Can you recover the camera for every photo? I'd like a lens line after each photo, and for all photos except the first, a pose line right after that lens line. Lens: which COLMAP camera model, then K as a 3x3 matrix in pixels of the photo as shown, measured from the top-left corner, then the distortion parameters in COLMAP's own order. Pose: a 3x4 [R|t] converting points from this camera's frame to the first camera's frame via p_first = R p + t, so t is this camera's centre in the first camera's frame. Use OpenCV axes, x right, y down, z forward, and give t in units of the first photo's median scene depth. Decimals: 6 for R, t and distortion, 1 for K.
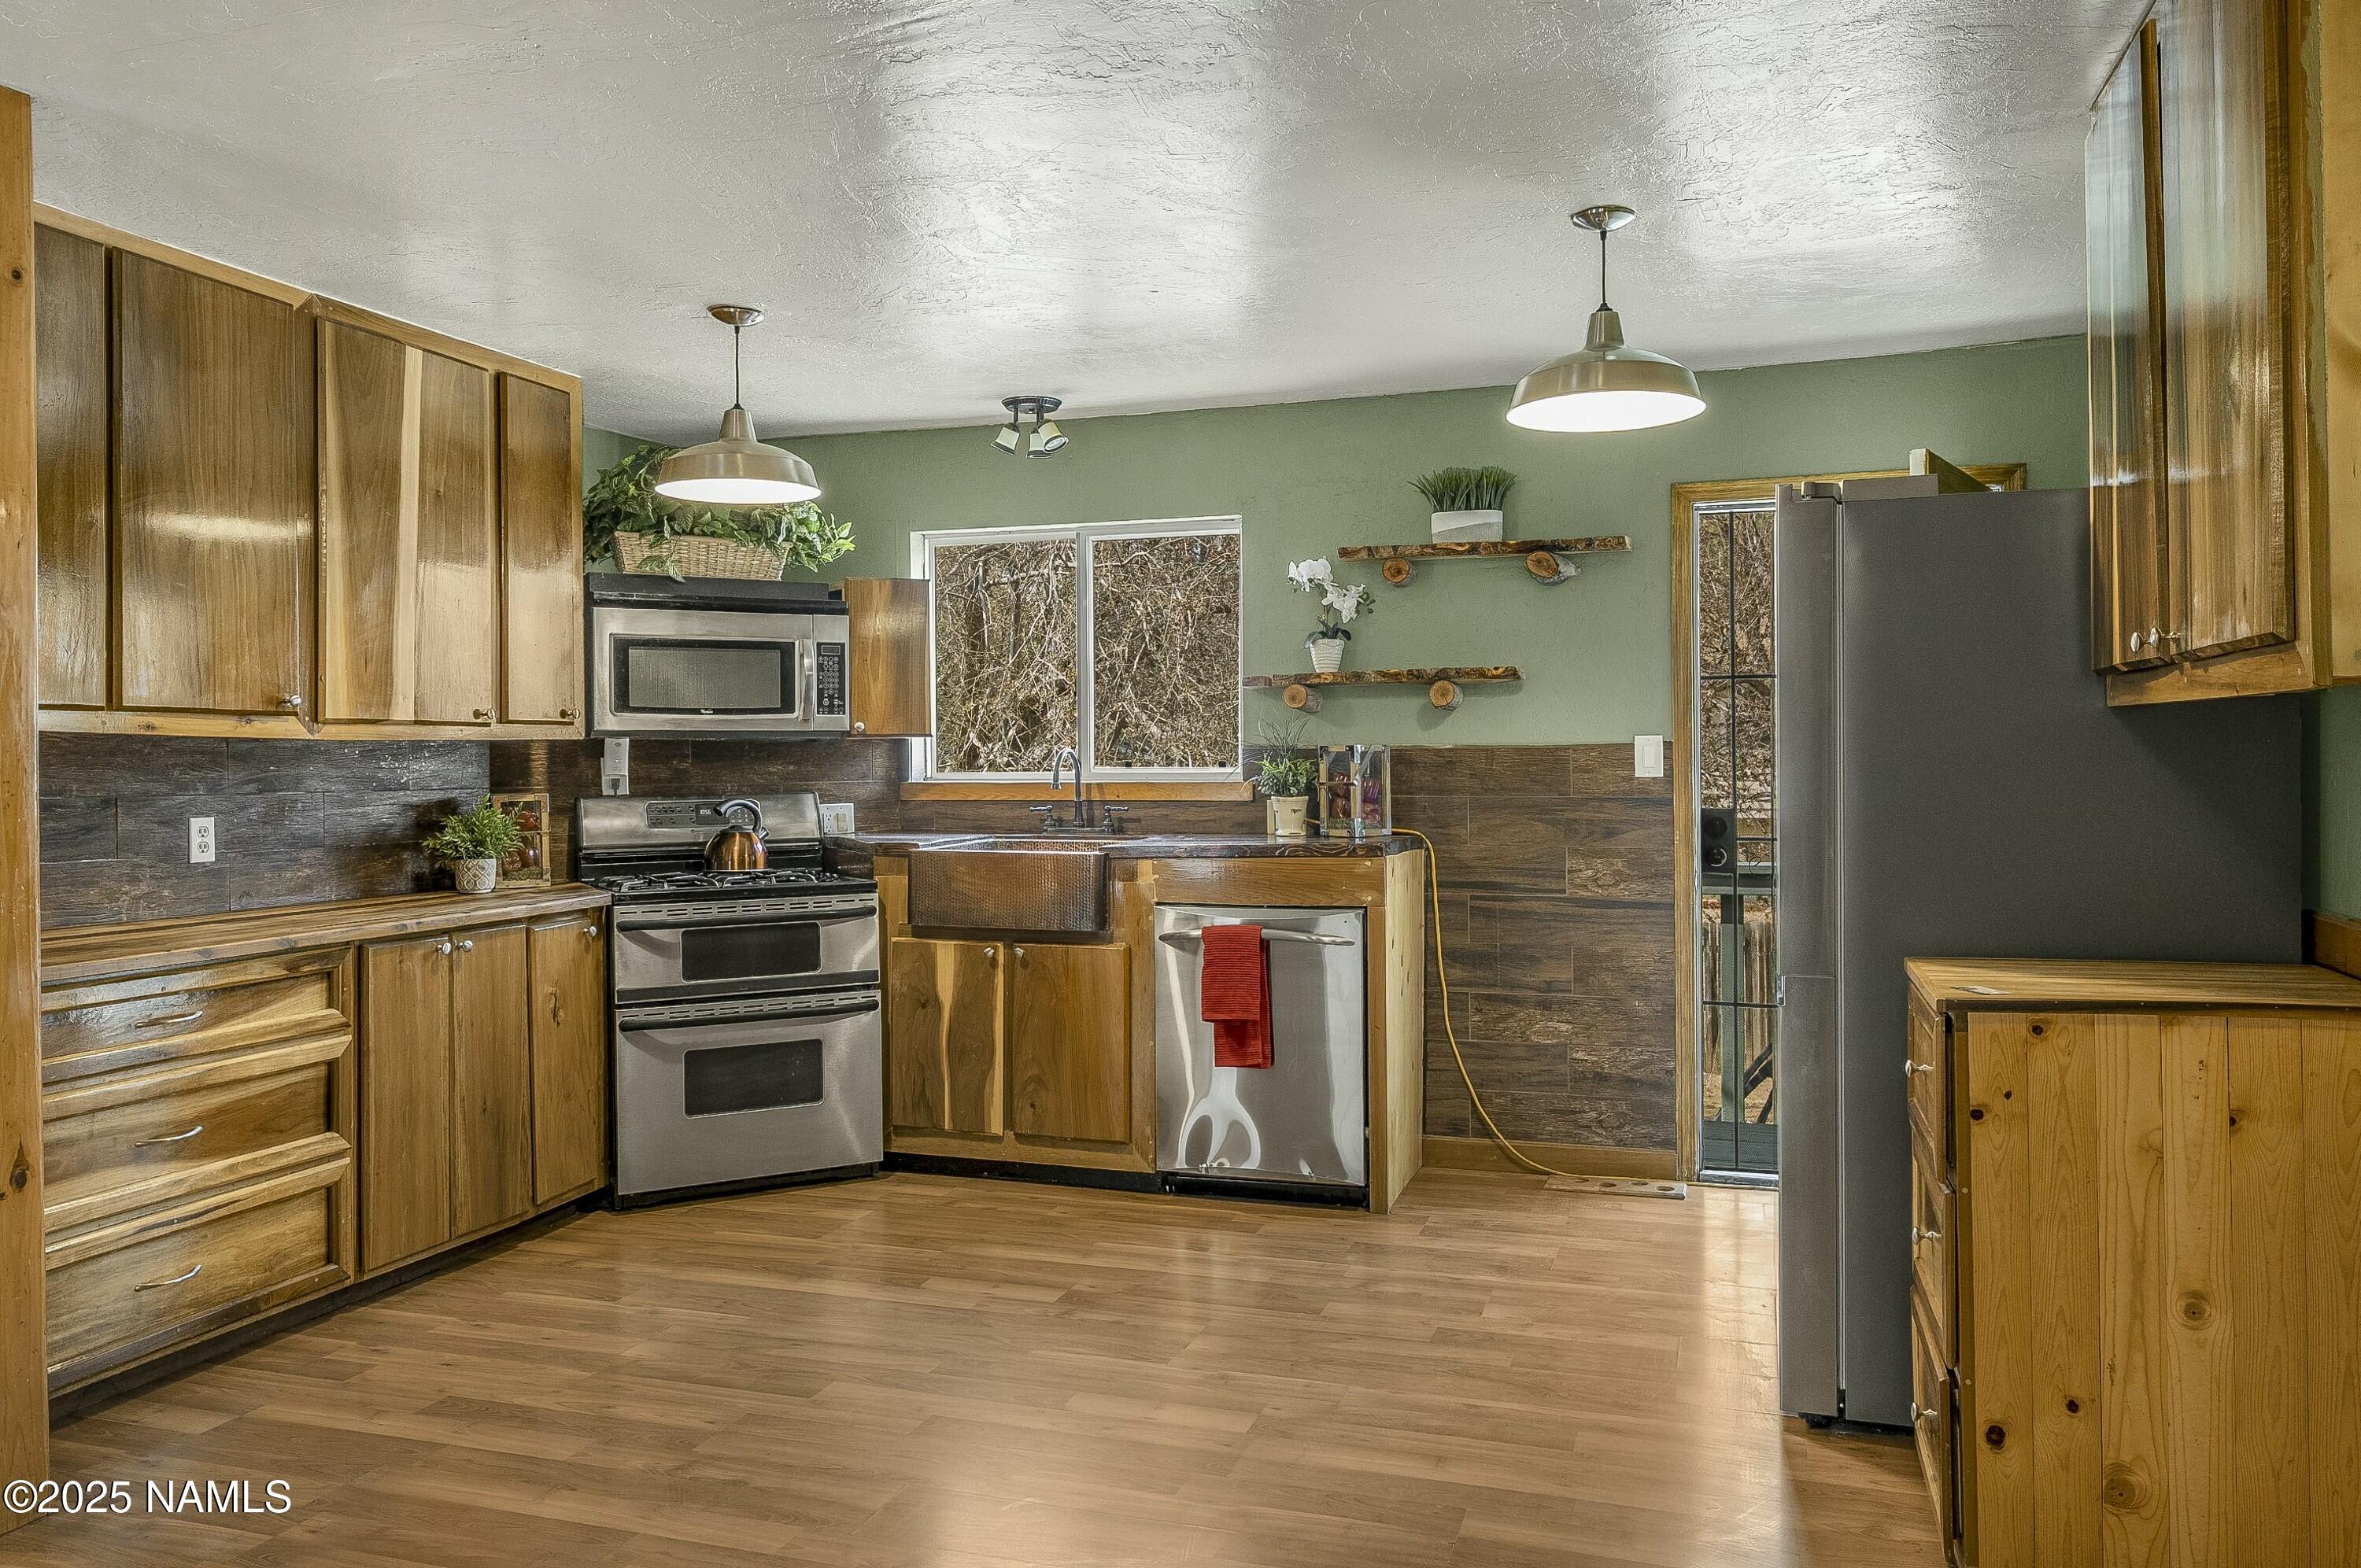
lens RADIAL K [[1639.8, 0, 1180.5], [0, 1639.8, 784.0], [0, 0, 1]] dist [-0.002142, -0.000861]
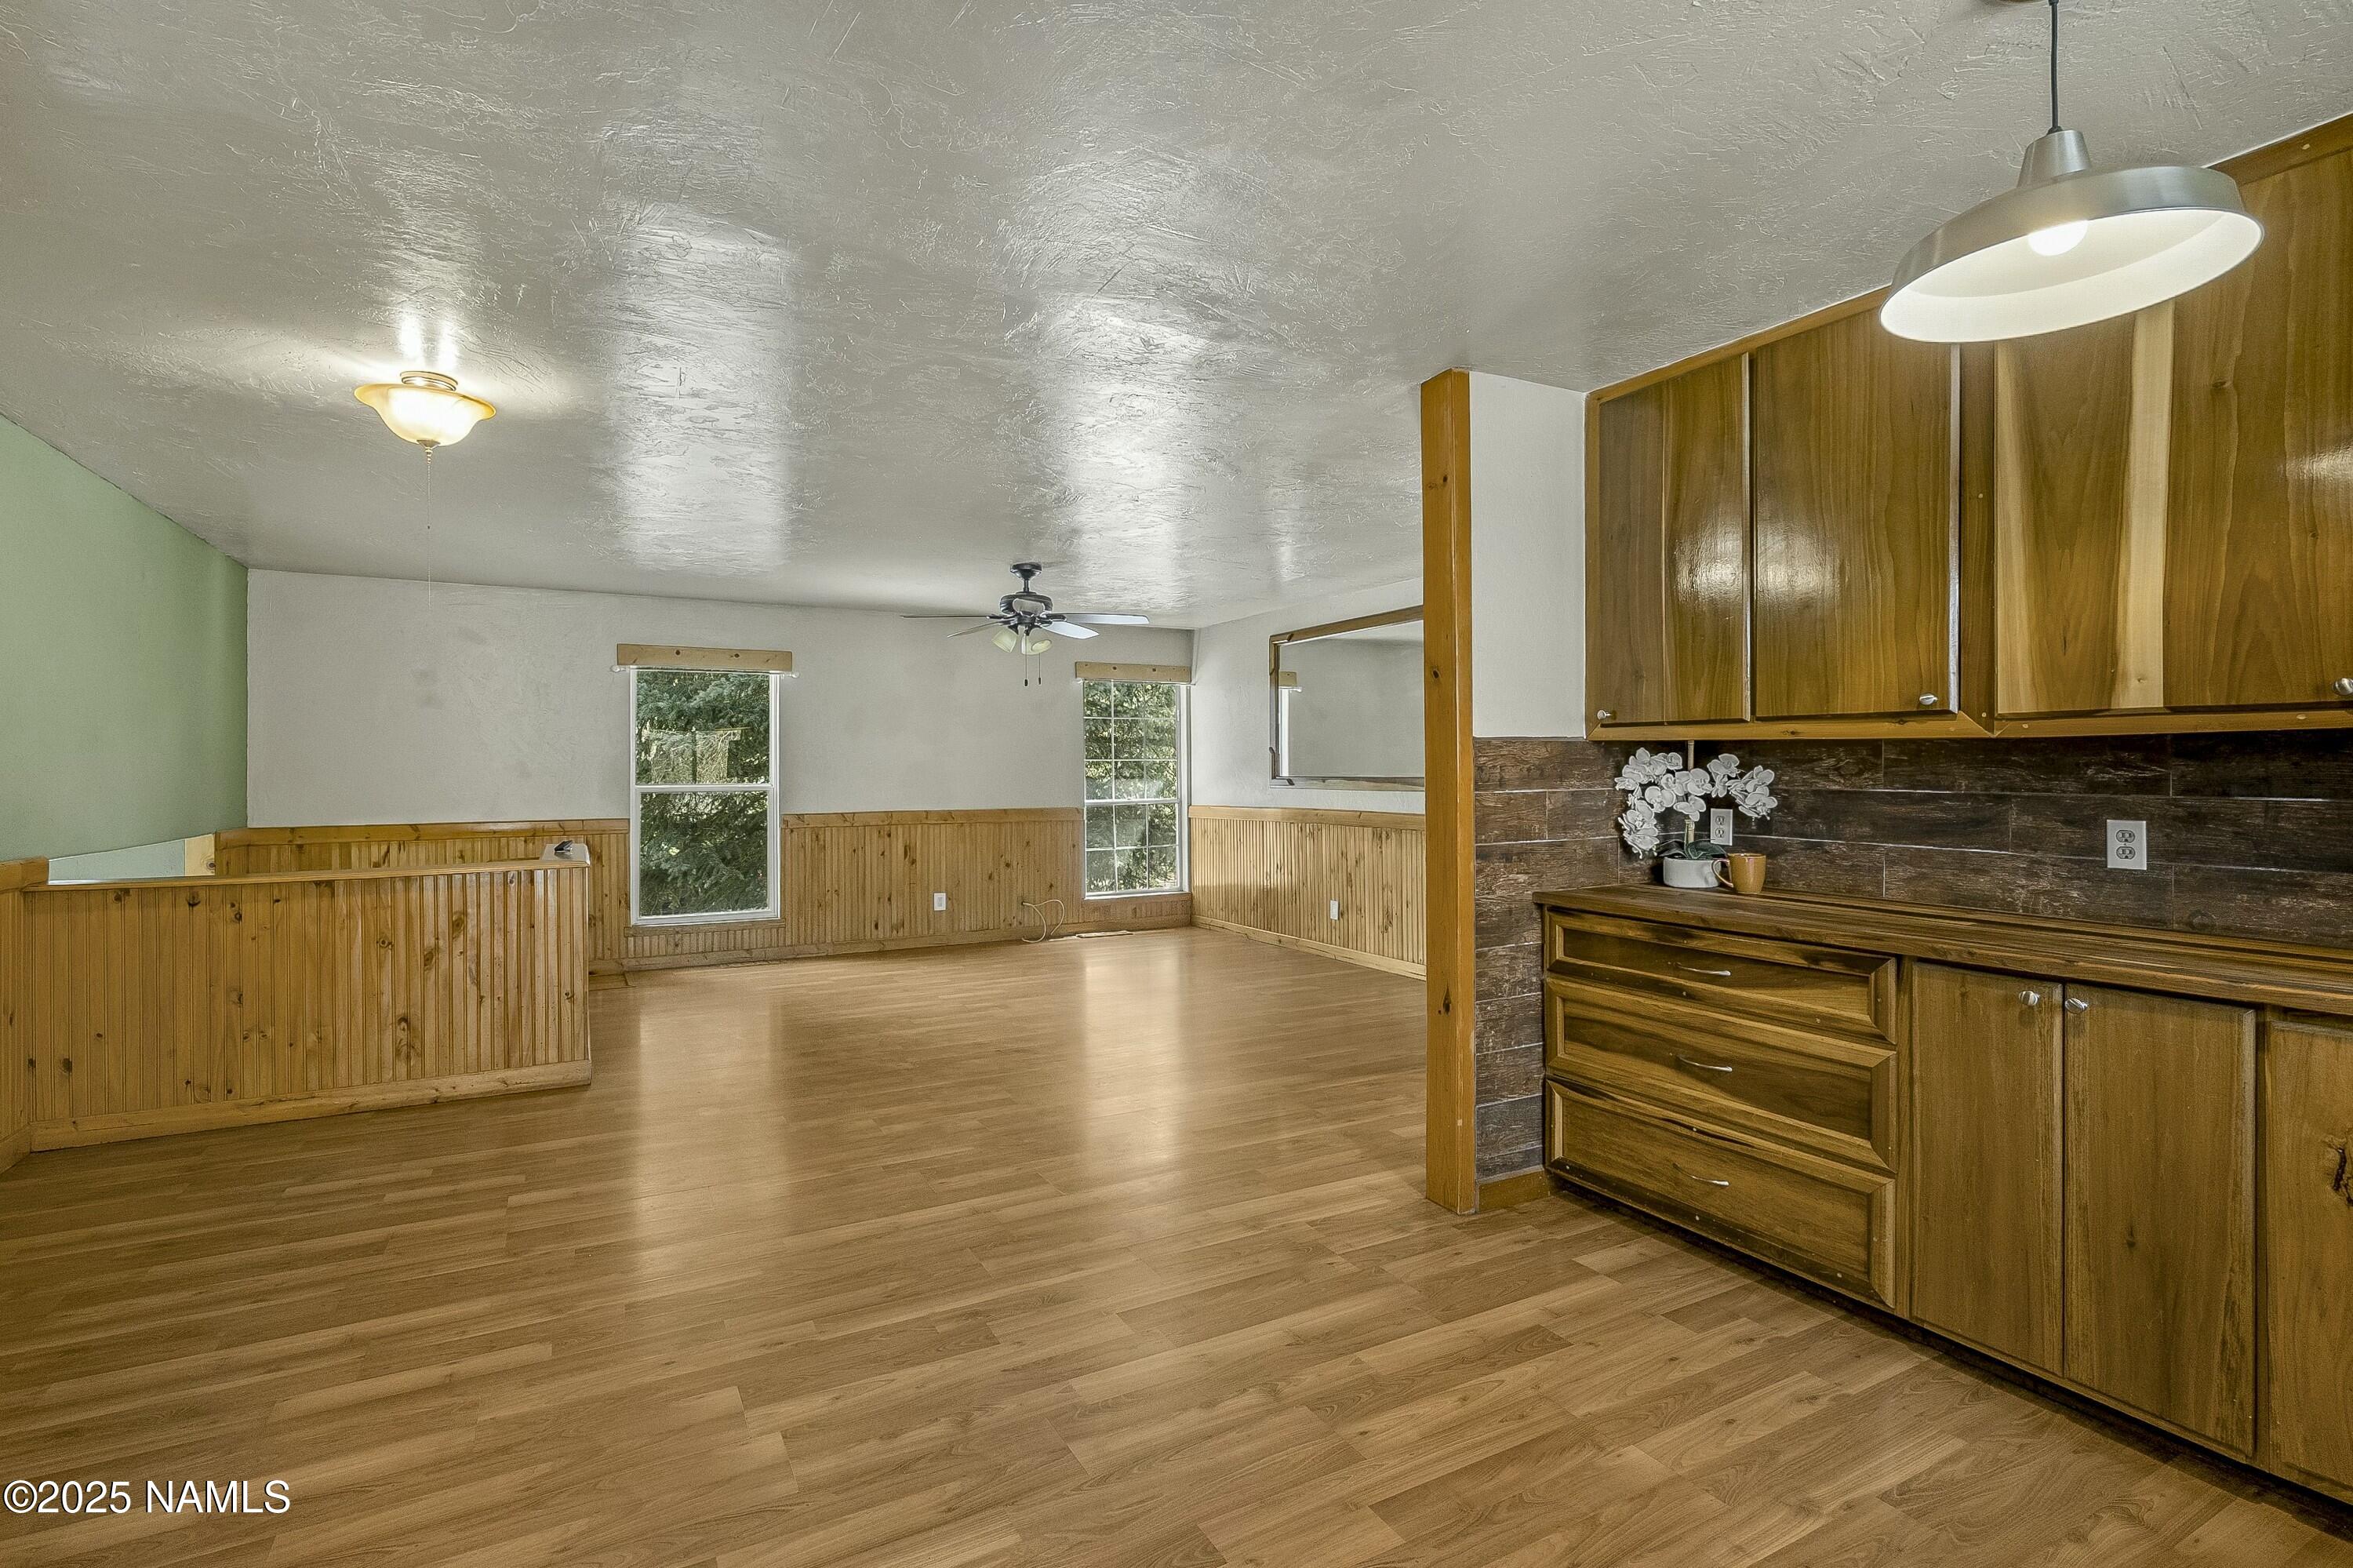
lens RADIAL K [[992.4, 0, 1176.5], [0, 992.4, 784.0], [0, 0, 1]] dist [-0.000626, -0.000166]
pose [[-0.635875, 0.023005, -0.771449, 0.188915], [-0.005246, 0.999404, 0.034126, -0.017810], [0.771774, 0.025747, -0.635375, 1.018871]]
